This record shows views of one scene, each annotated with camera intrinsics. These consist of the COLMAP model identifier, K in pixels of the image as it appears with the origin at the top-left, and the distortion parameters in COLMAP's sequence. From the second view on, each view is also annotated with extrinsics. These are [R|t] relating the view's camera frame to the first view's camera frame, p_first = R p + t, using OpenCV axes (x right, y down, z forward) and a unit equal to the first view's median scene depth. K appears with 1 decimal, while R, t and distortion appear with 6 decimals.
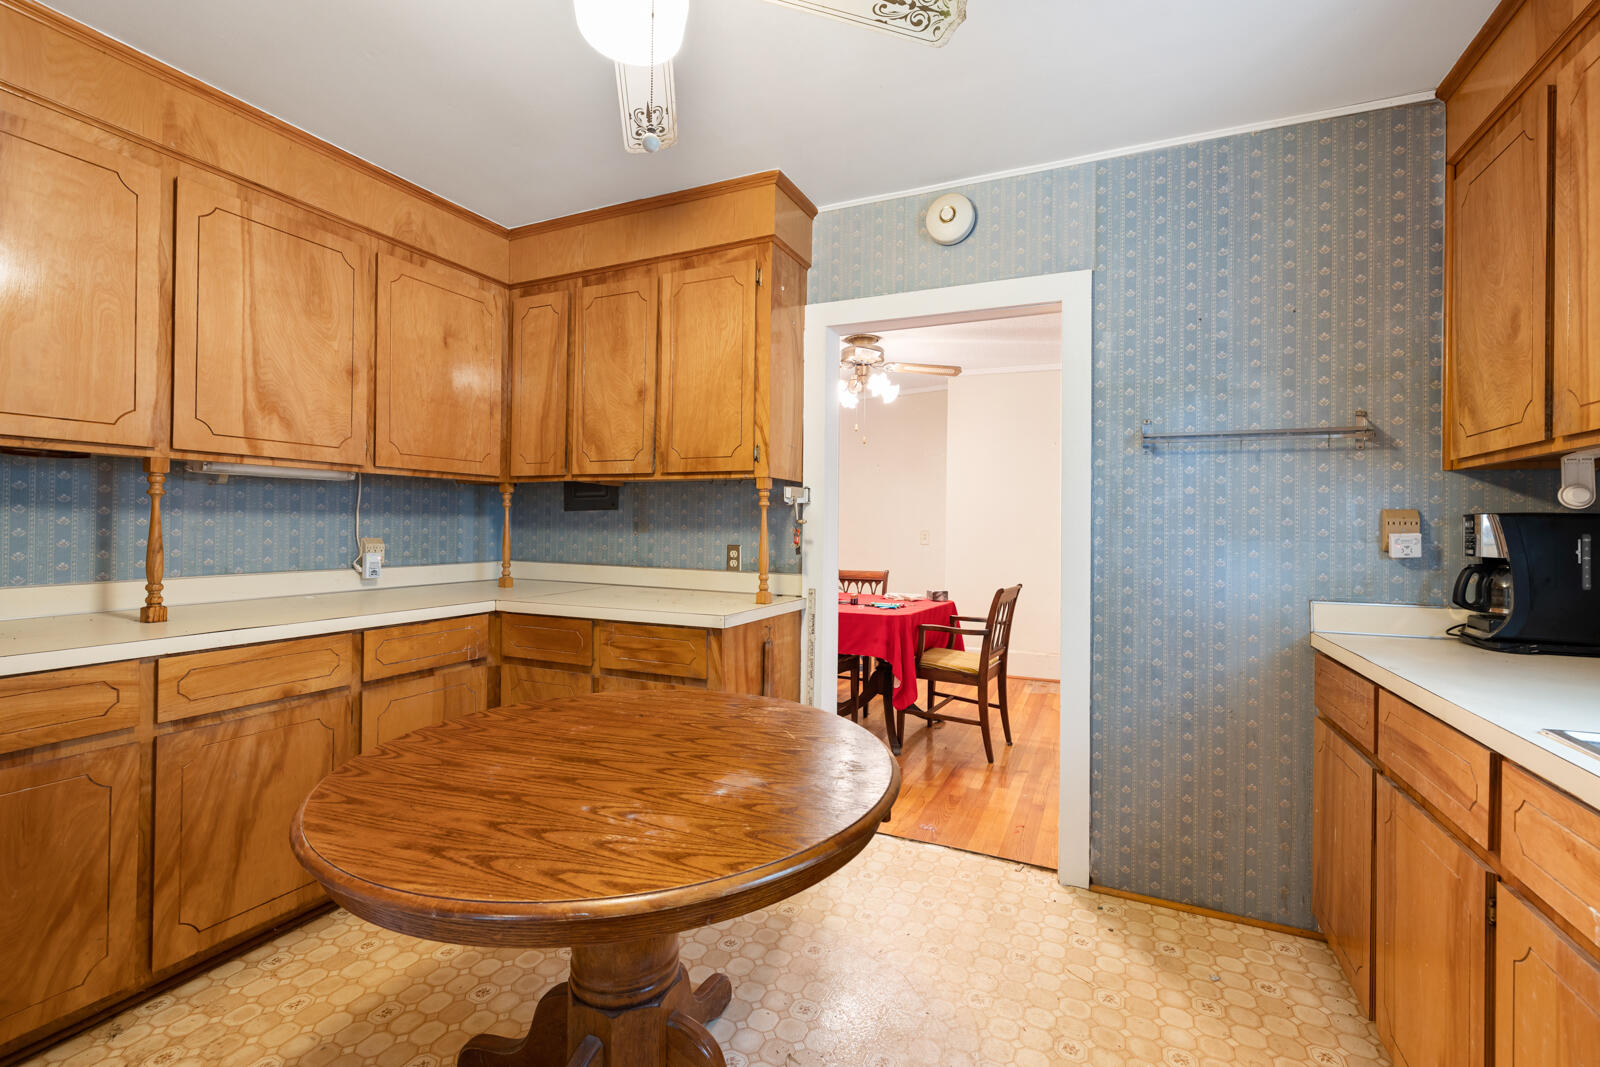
lens RADIAL K [[683.3, 0, 805.9], [0, 683.3, 525.8], [0, 0, 1]] dist [-0.012927, -0.000241]
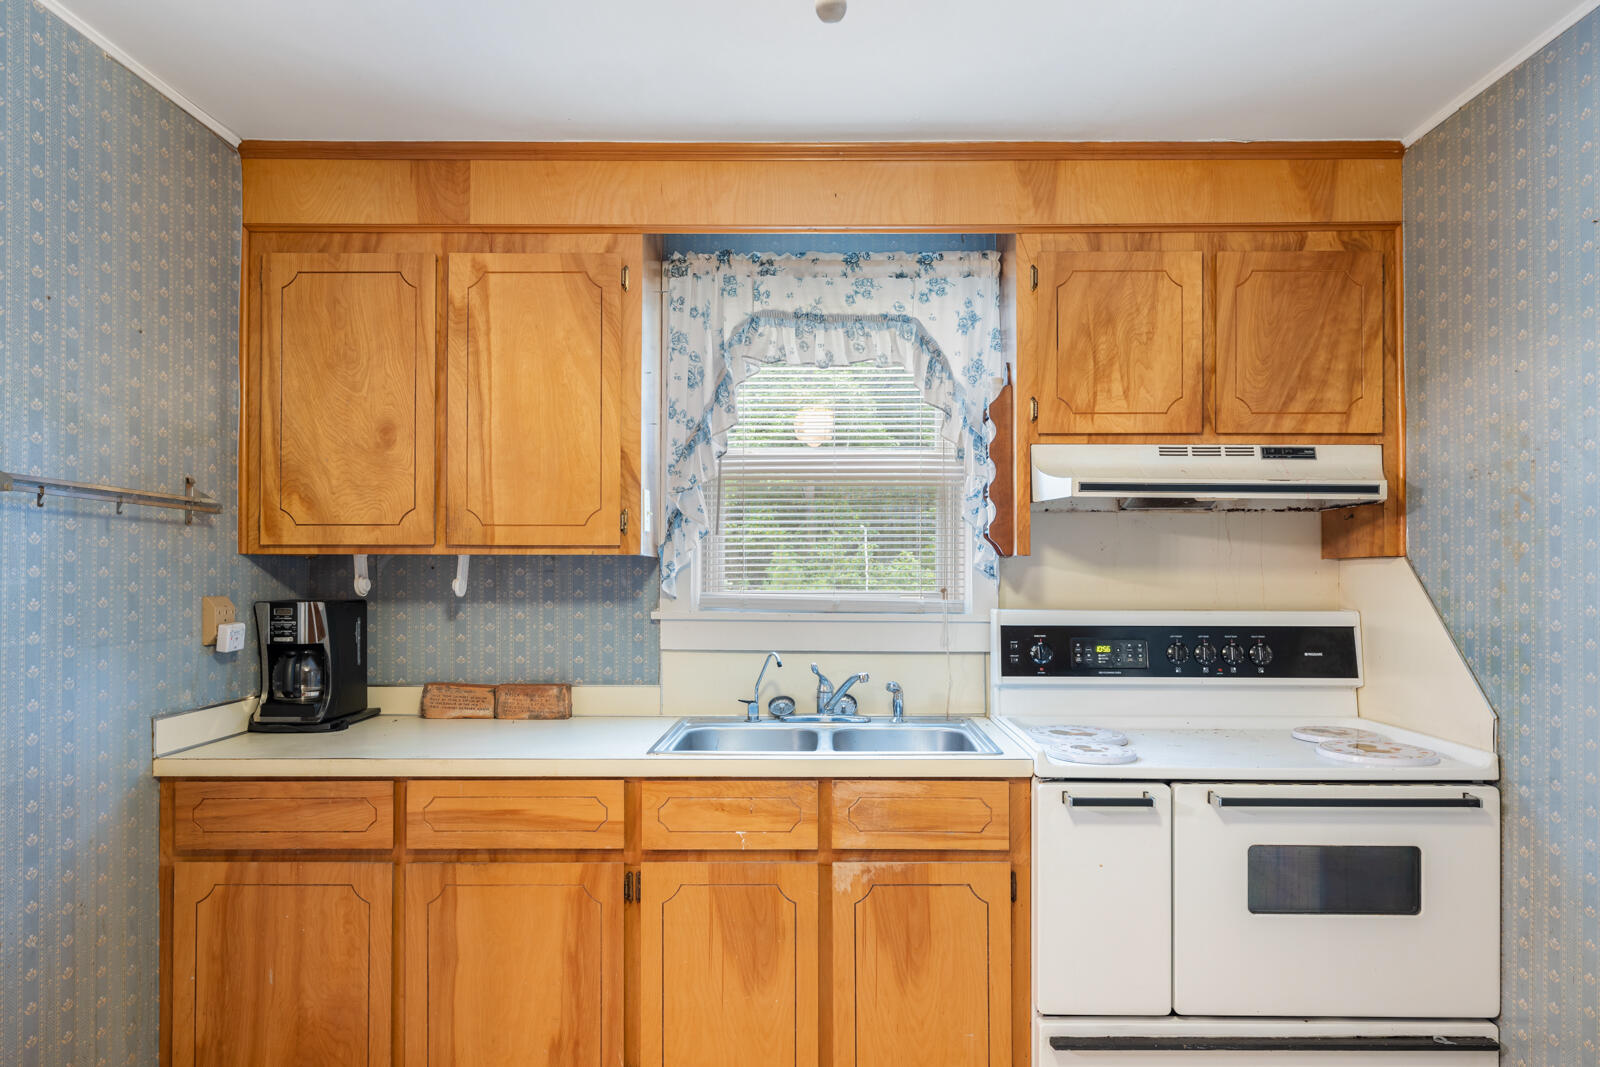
lens RADIAL K [[908.4, 0, 824.9], [0, 908.4, 573.4], [0, 0, 1]] dist [-0.008955, 0.000195]
pose [[-0.402233, -0.008146, 0.915501, -0.462649], [-0.005433, 0.999964, 0.006511, -0.059373], [-0.915521, -0.002355, -0.402263, 0.674313]]
